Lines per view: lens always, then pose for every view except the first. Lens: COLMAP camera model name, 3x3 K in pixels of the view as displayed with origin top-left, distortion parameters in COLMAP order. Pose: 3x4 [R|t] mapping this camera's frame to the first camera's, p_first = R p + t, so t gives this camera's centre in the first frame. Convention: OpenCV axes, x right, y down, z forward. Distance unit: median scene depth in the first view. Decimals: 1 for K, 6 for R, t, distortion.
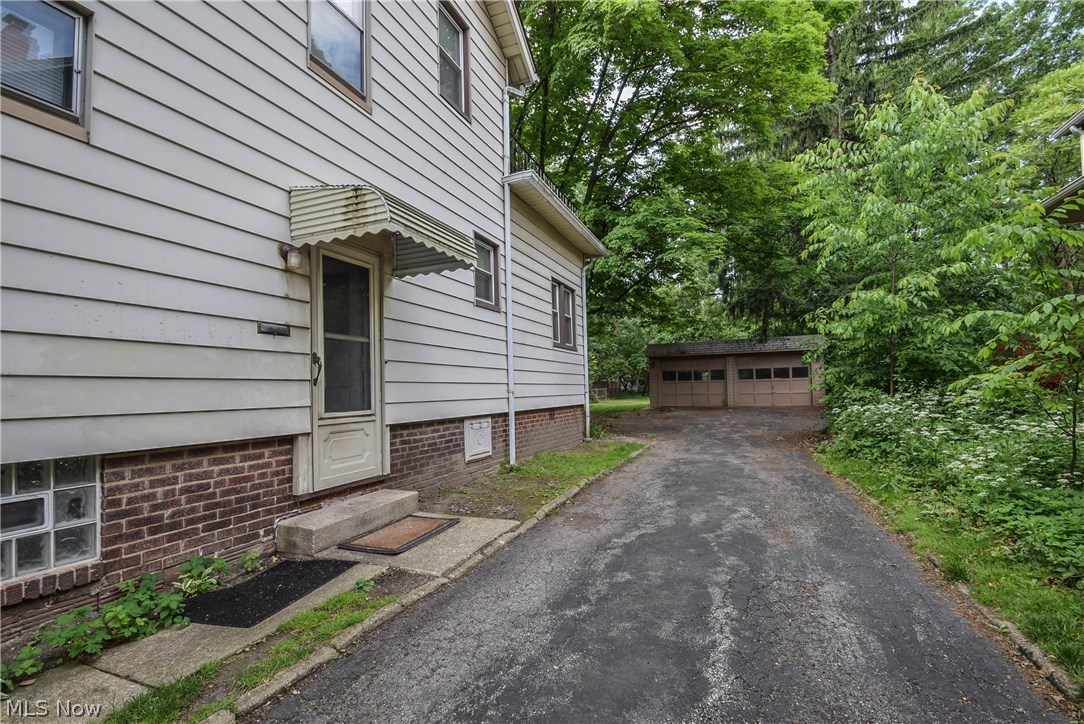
lens RADIAL K [[480.7, 0, 533.5], [0, 480.7, 371.4], [0, 0, 1]] dist [-0.008893, -0.001715]
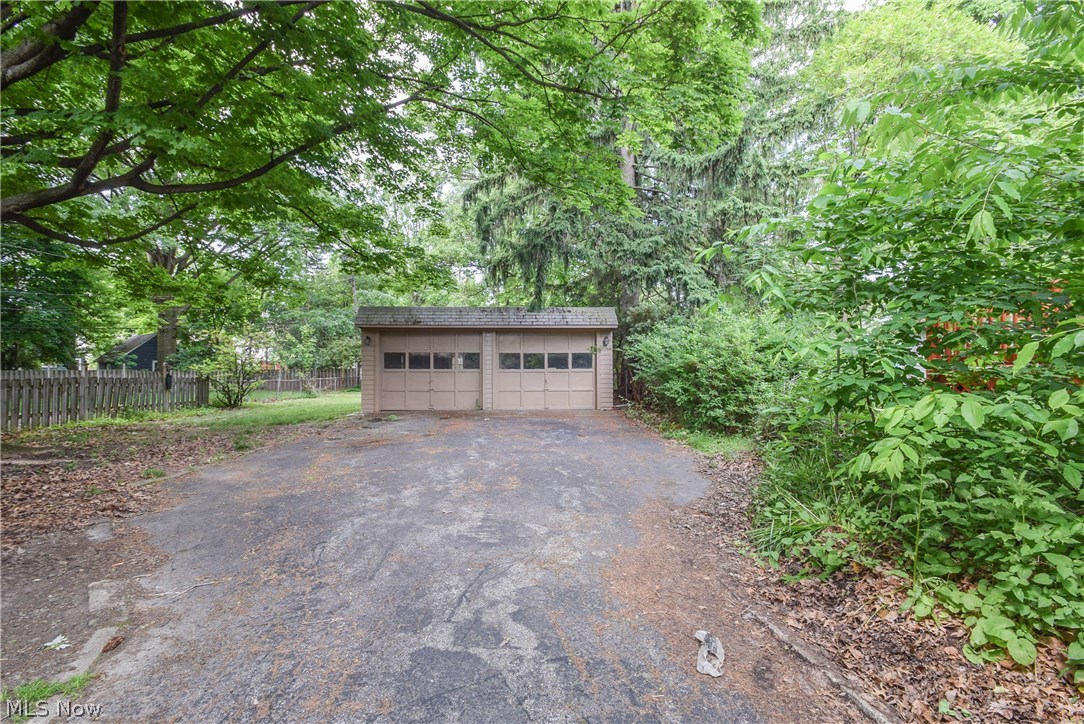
lens RADIAL K [[480.7, 0, 538.9], [0, 480.7, 365.5], [0, 0, 1]] dist [-0.008893, -0.001715]
pose [[0.885777, 0.026009, 0.463381, 0.173032], [-0.029674, 0.999559, 0.000620, 0.010383], [-0.463161, -0.014300, 0.886159, 0.399452]]
